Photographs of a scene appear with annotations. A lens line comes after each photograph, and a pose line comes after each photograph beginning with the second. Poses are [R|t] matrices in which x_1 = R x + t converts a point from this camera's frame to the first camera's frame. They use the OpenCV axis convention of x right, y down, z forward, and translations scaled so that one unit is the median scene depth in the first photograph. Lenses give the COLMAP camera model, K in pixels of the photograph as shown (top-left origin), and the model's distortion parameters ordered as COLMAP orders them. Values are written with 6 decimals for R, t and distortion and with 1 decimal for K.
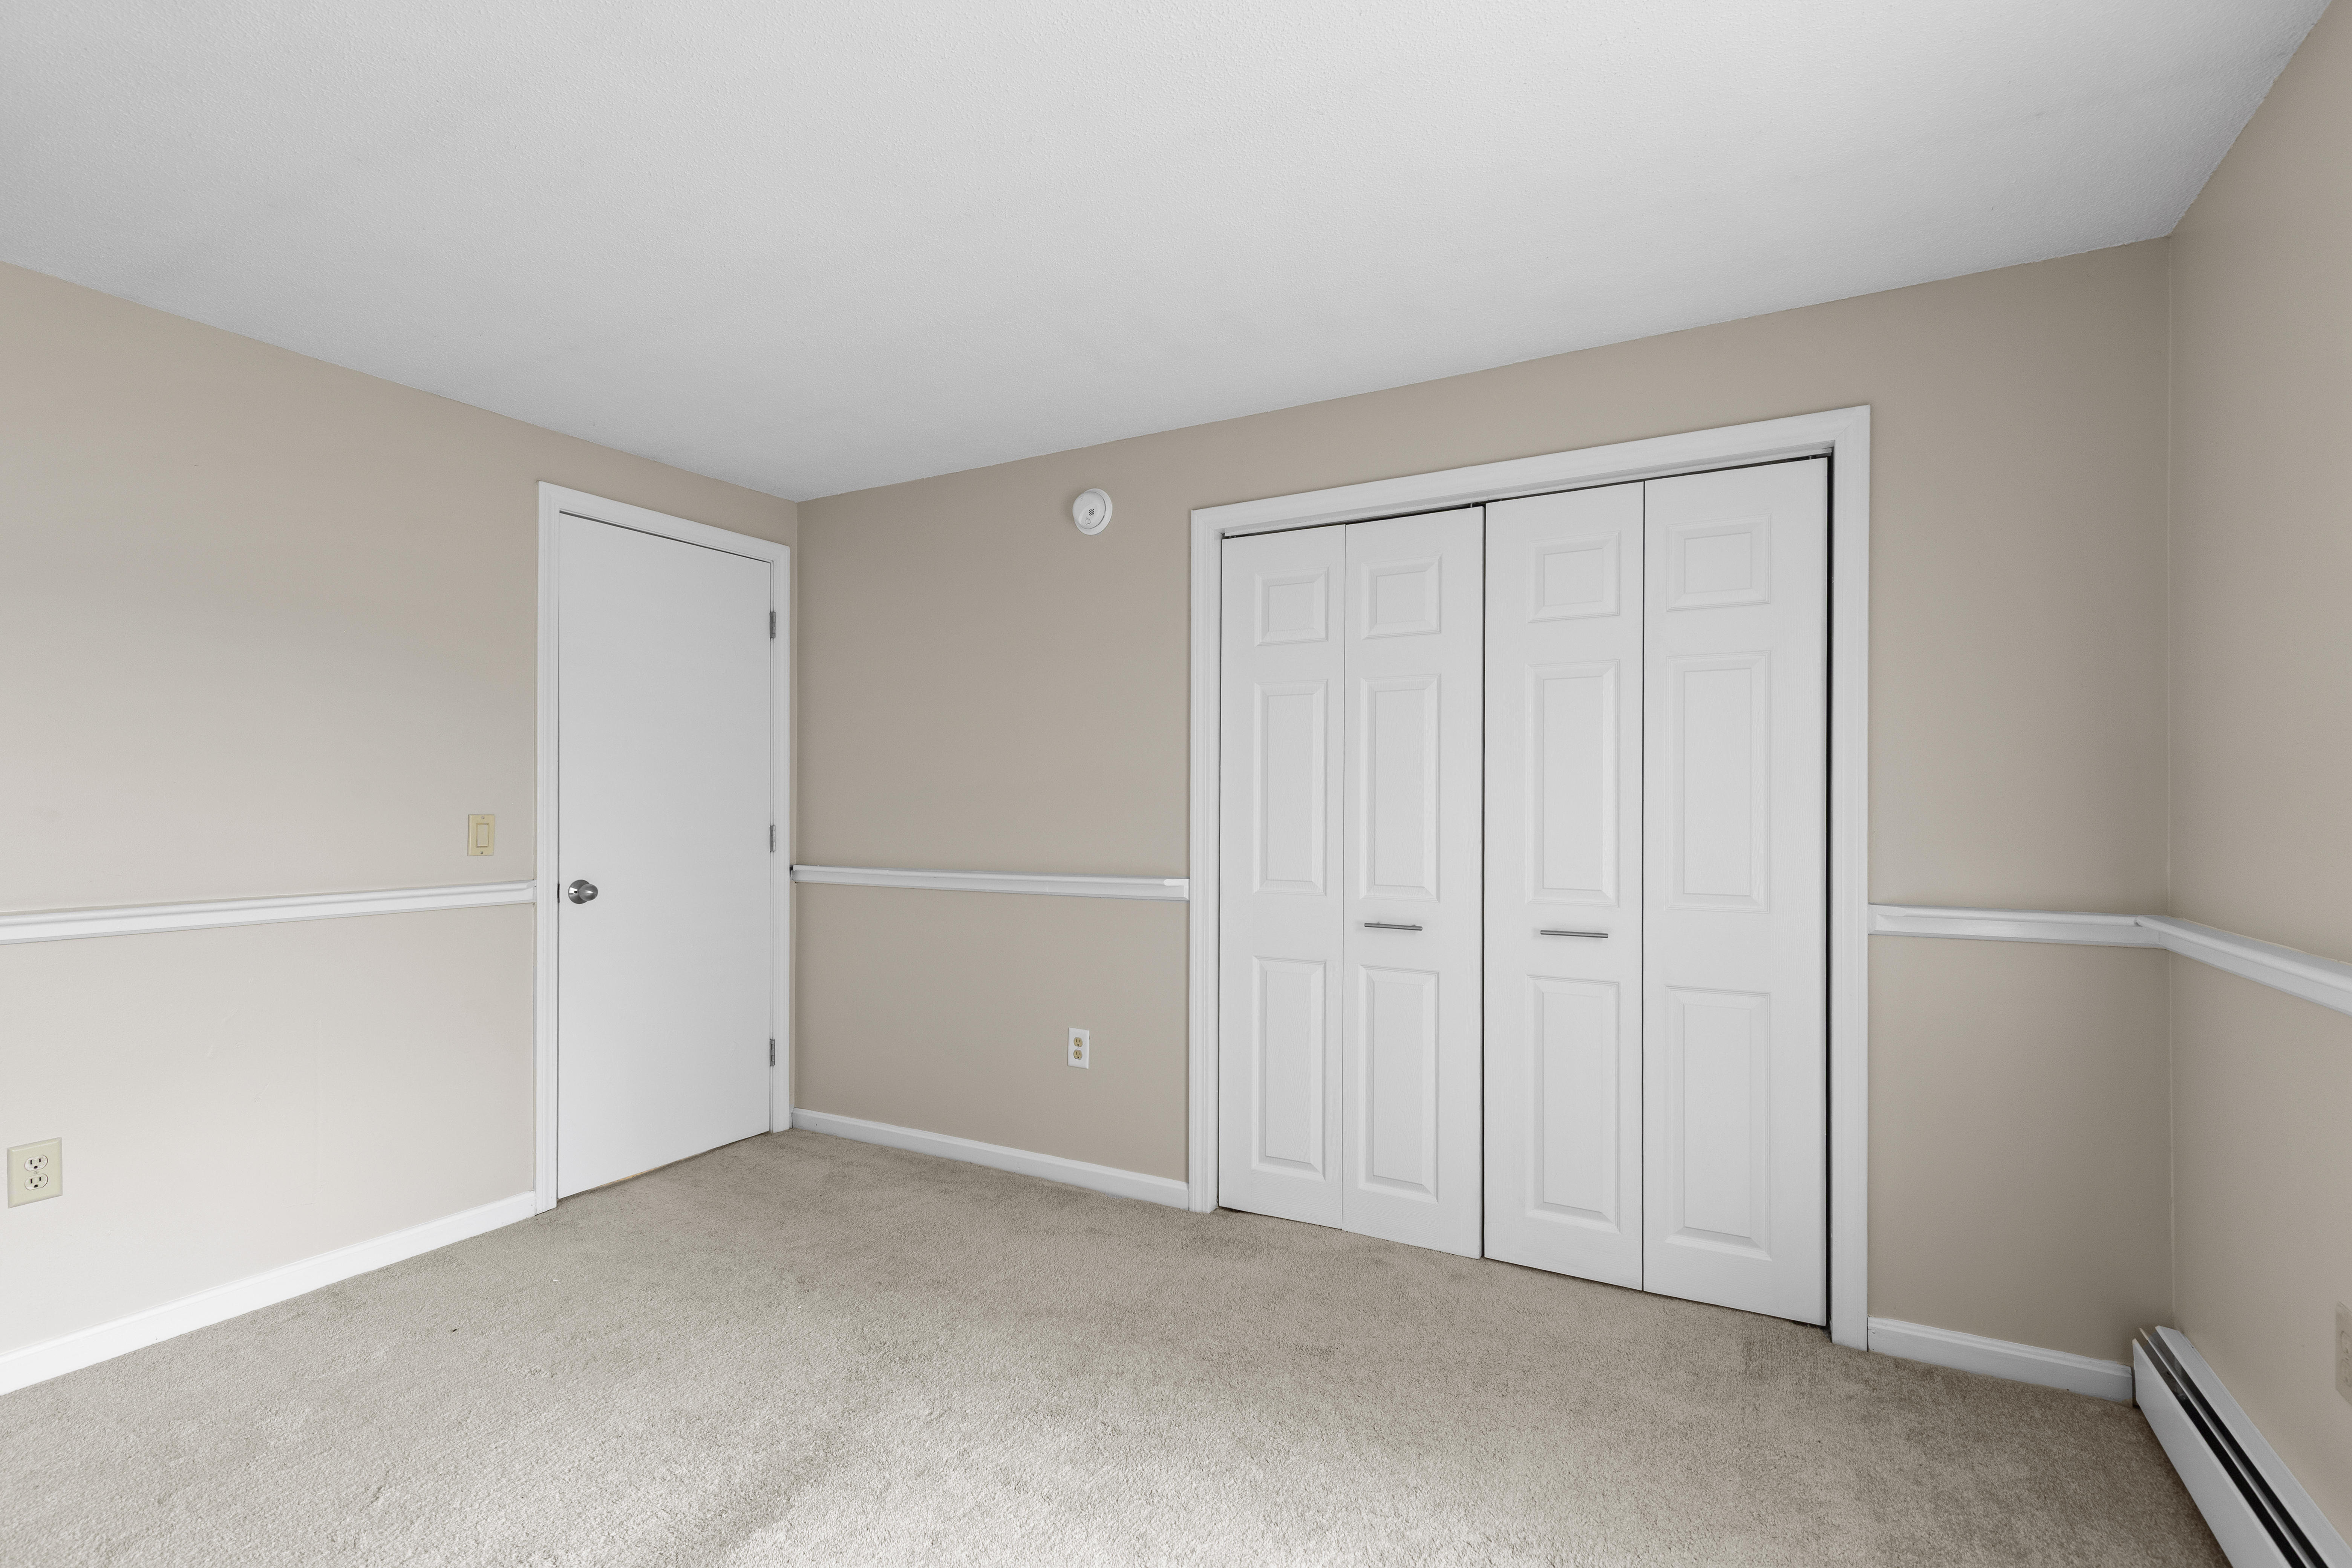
lens RADIAL K [[1092.0, 0, 1181.4], [0, 1092.0, 801.3], [0, 0, 1]] dist [0.002426, 0.000442]
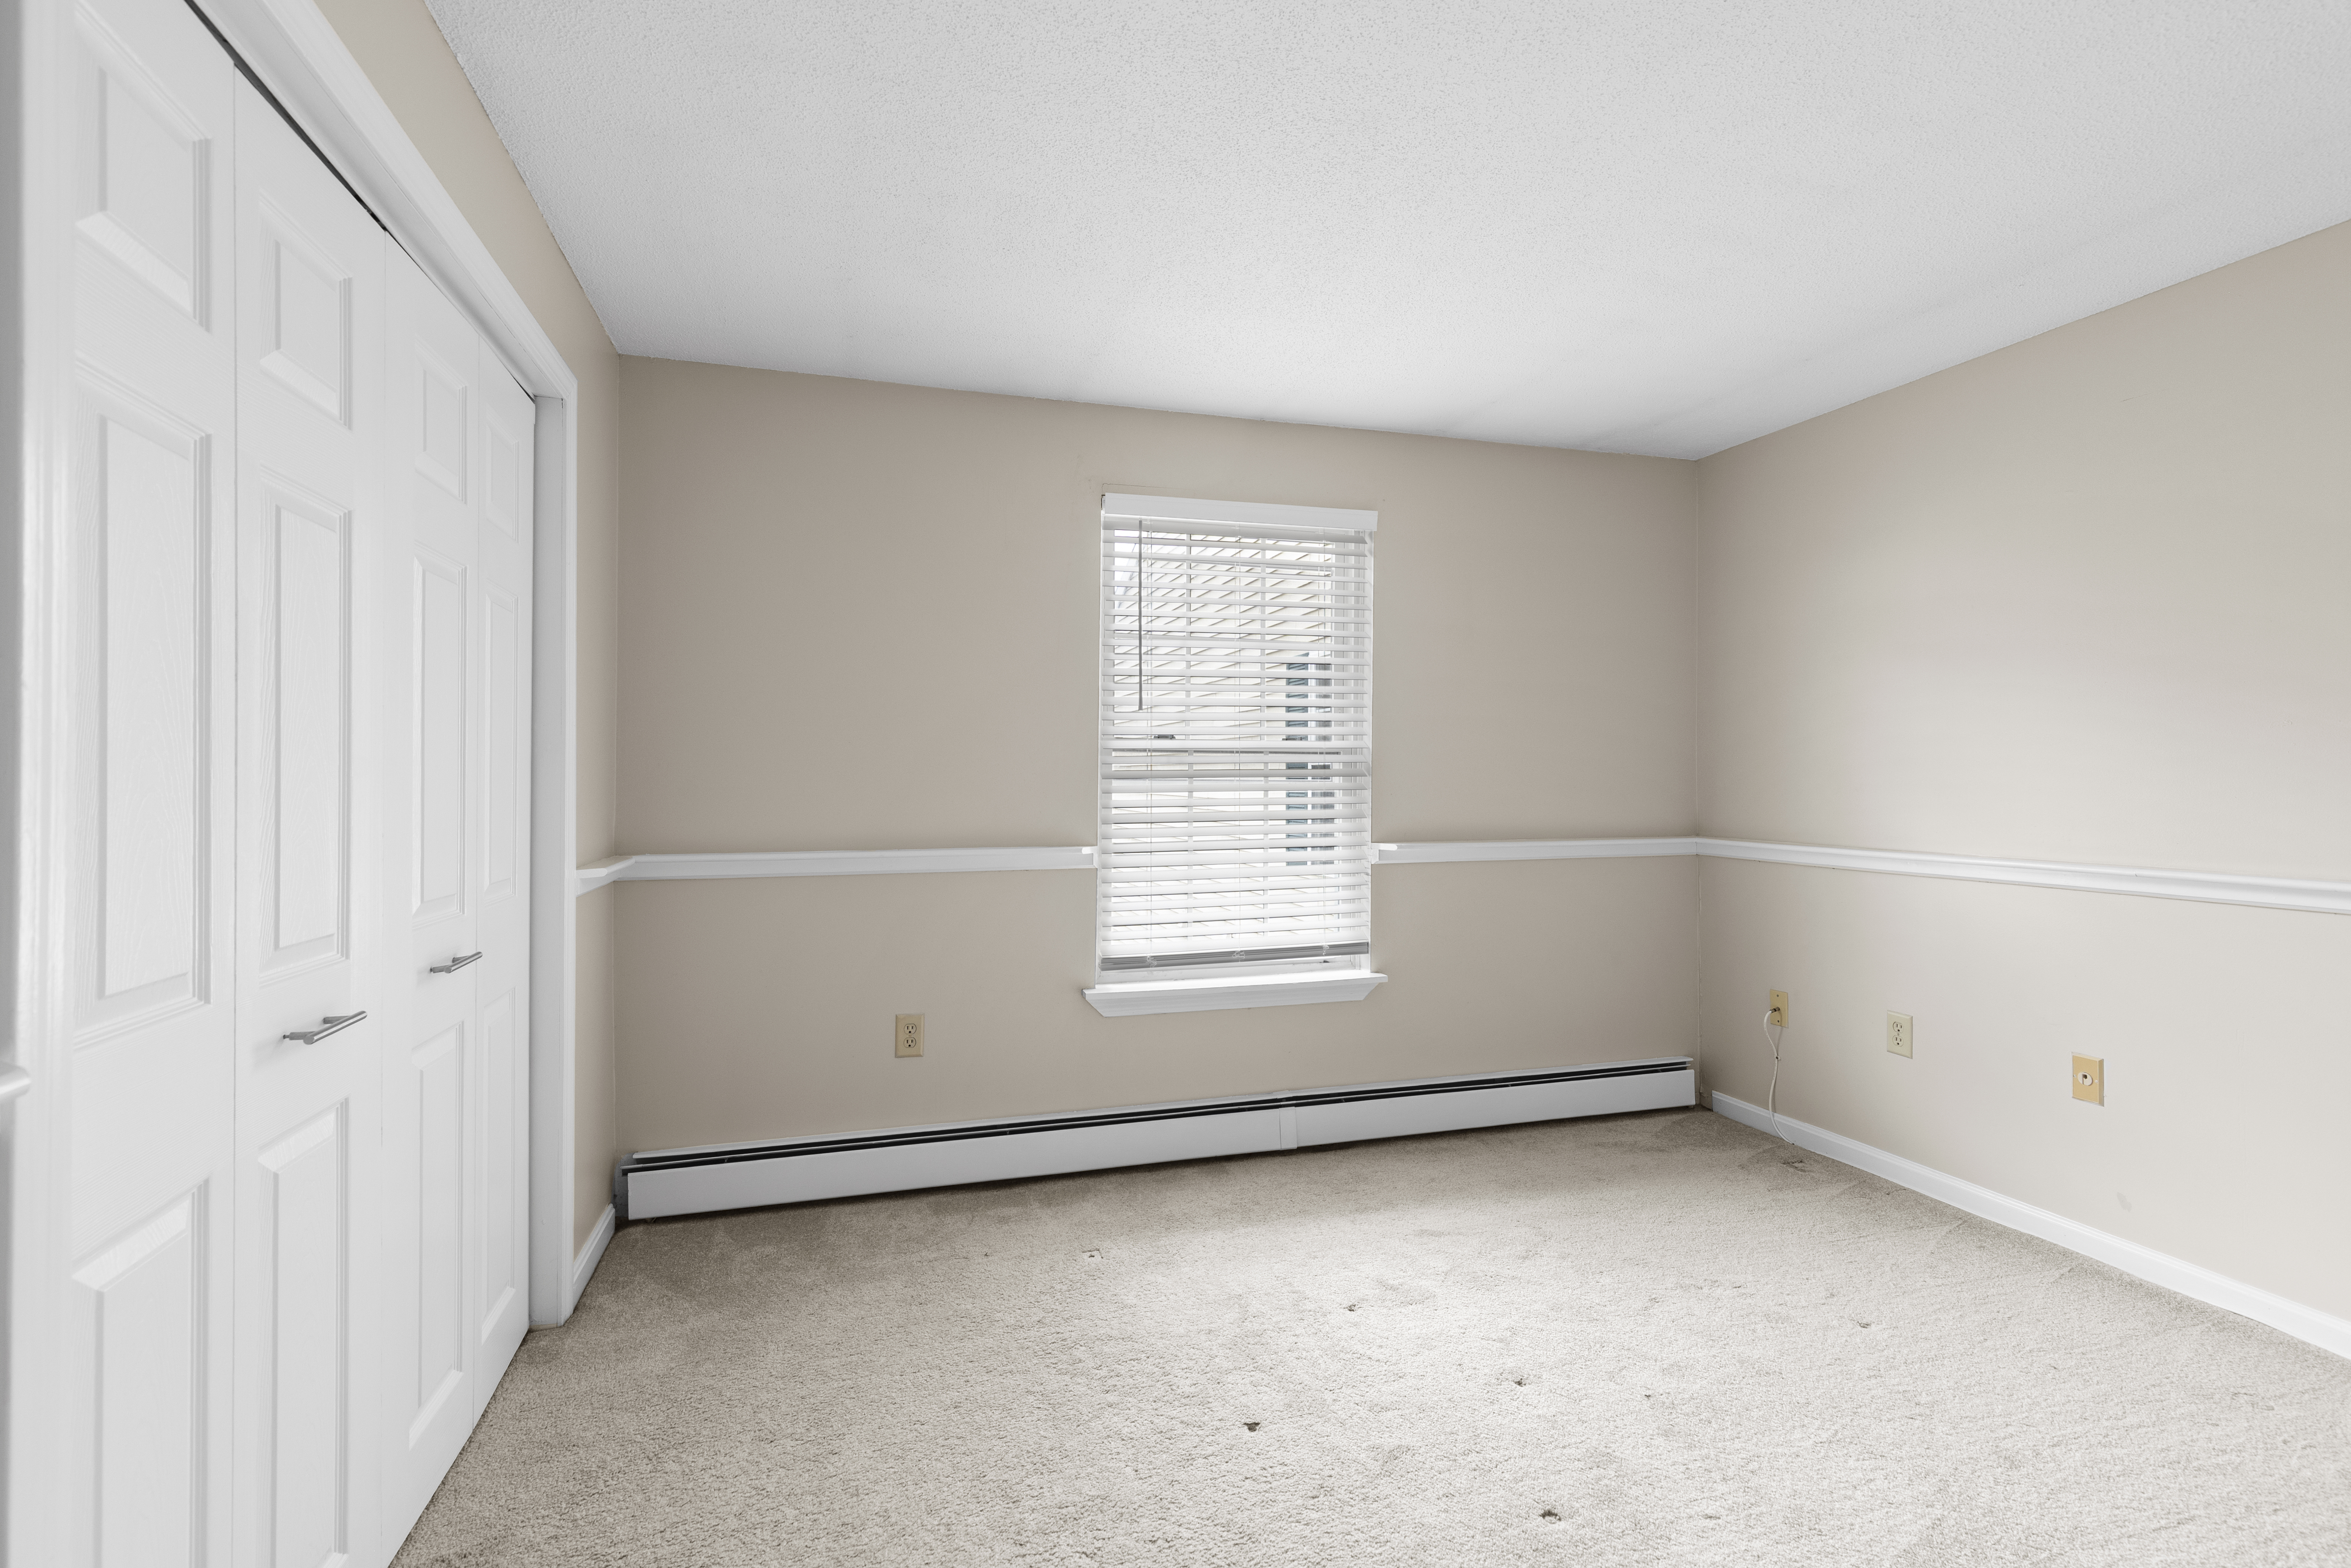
lens RADIAL K [[1069.7, 0, 1166.6], [0, 1069.7, 789.0], [0, 0, 1]] dist [0.002654, -0.000186]
pose [[-0.713673, -0.005434, 0.700458, -0.362661], [-0.003584, 0.999985, 0.004106, 0.010962], [-0.700469, 0.000420, -0.713682, 1.047821]]
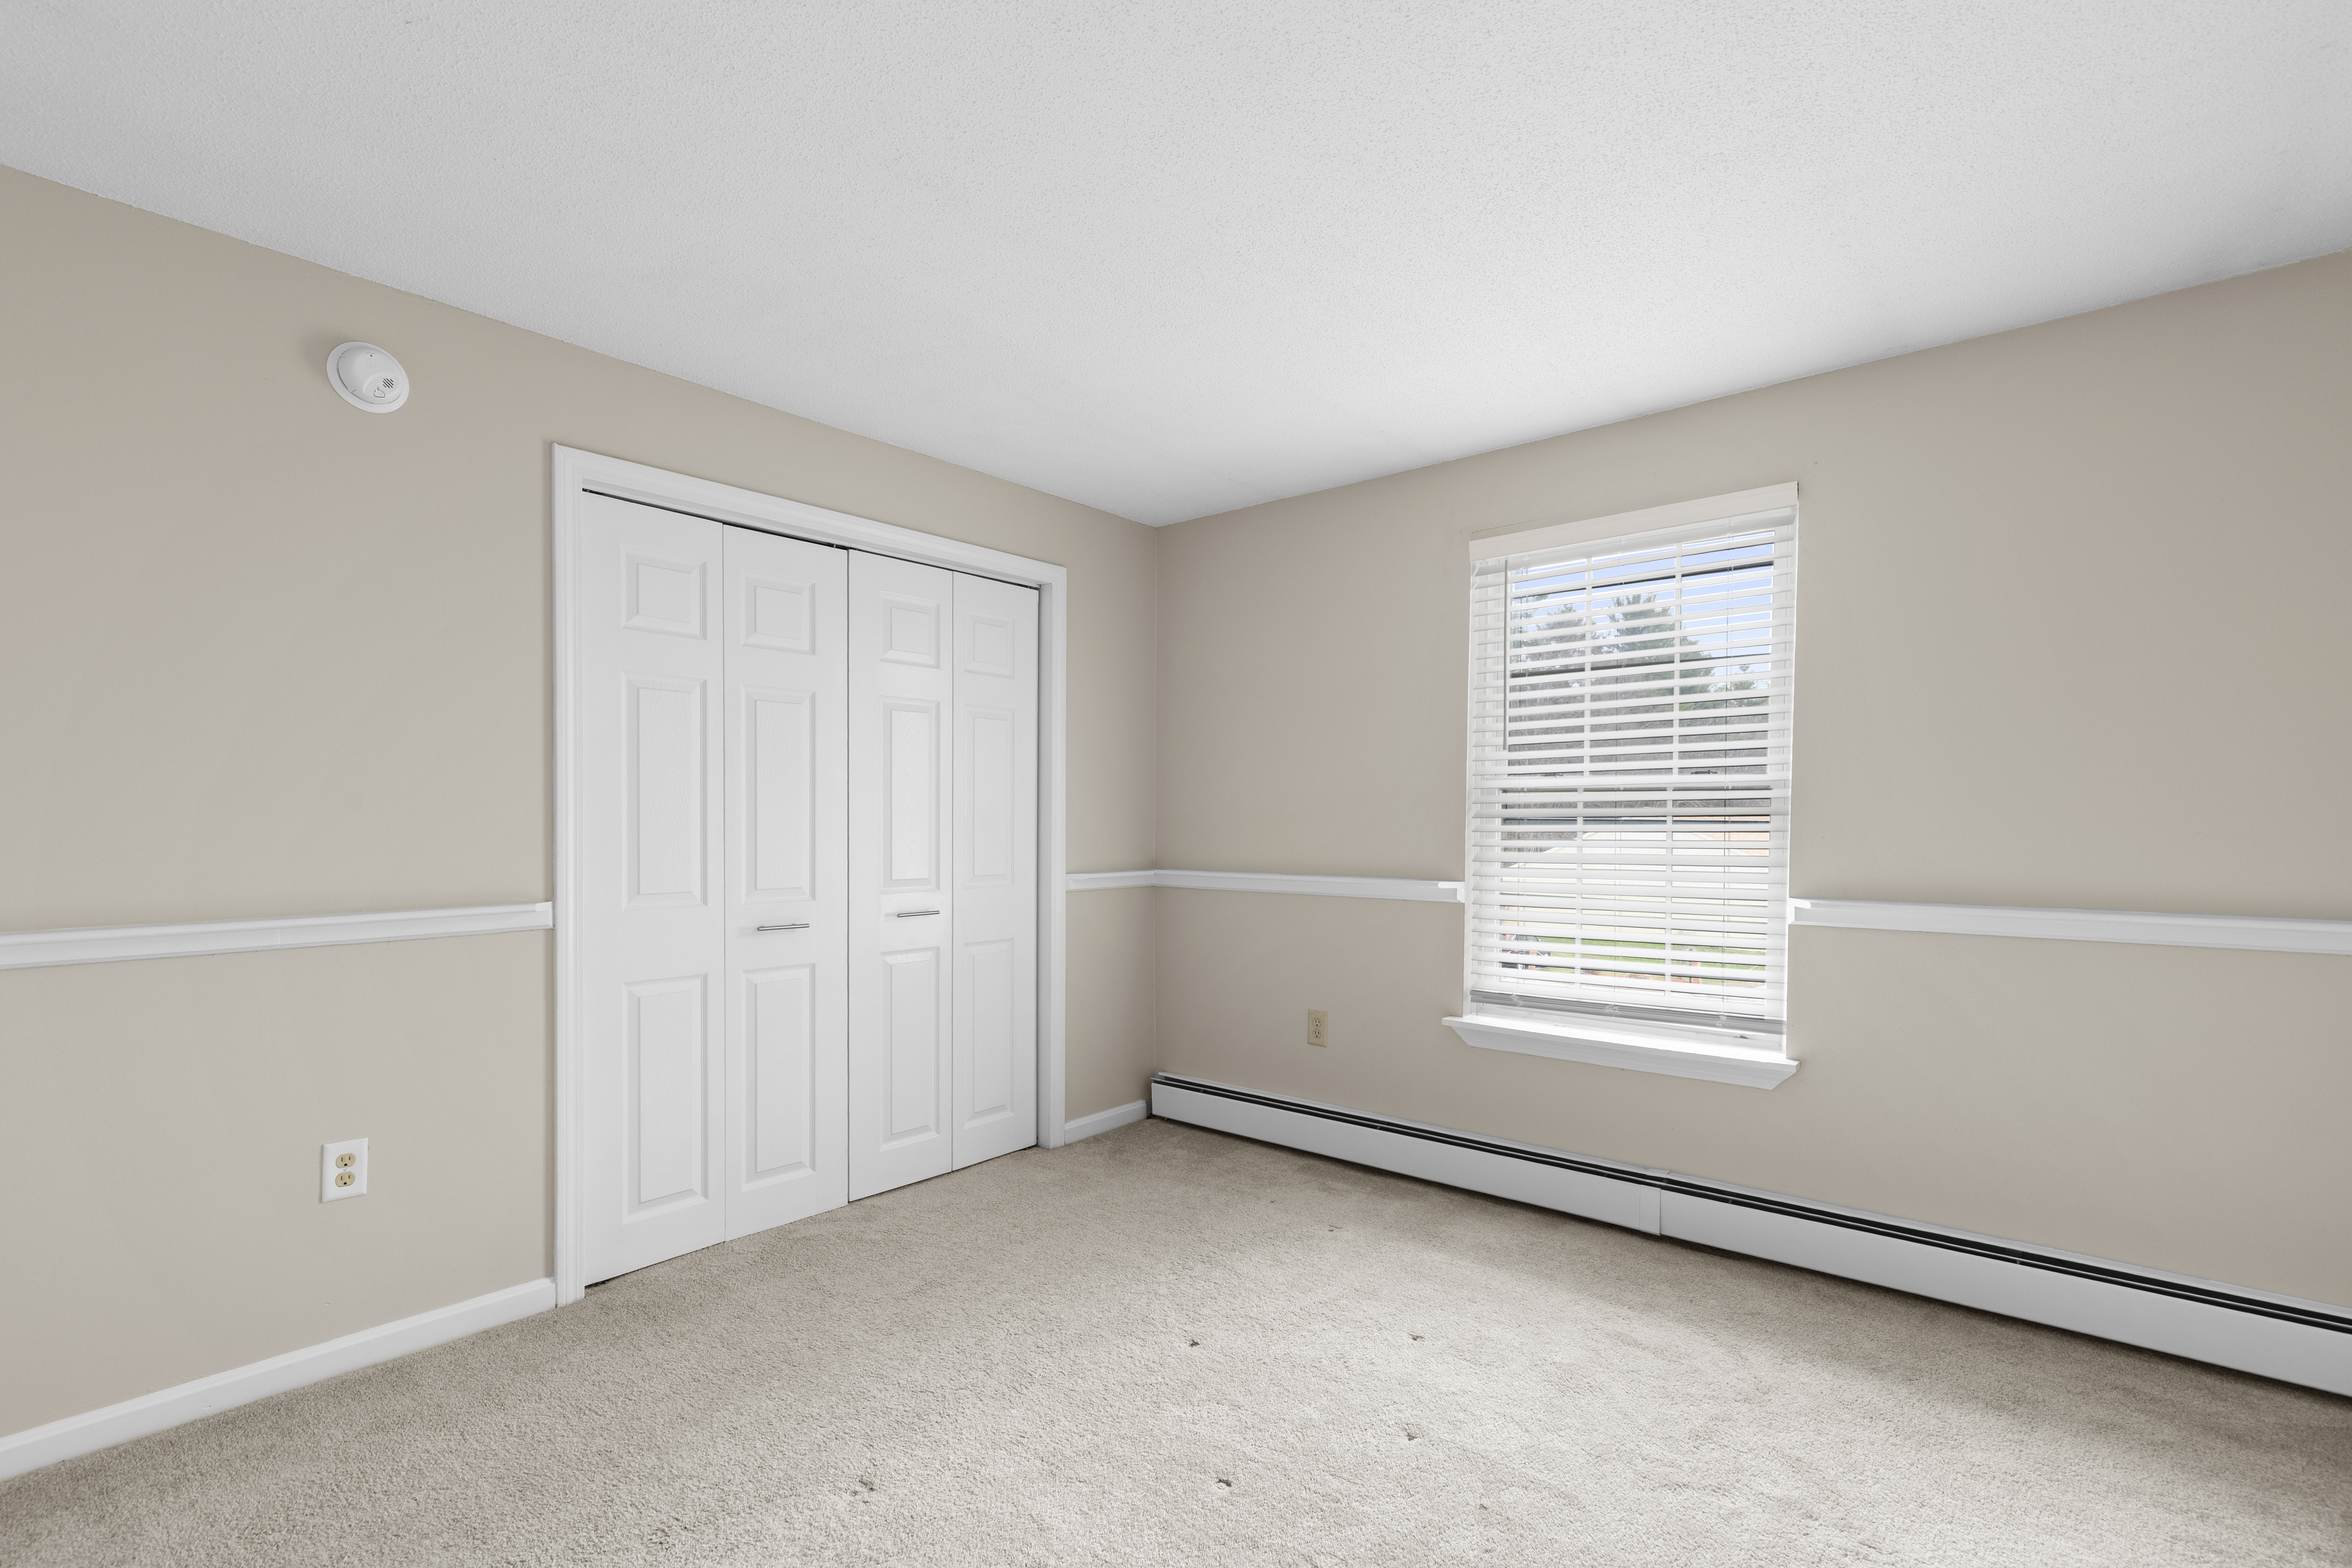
lens RADIAL K [[1072.0, 0, 1176.5], [0, 1072.0, 838.7], [0, 0, 1]] dist [0.000654, -0.000360]
pose [[0.191556, -0.019459, 0.981289, -0.724683], [-0.006307, 0.999758, 0.021056, 0.005030], [-0.981461, -0.010222, 0.191387, 0.420125]]
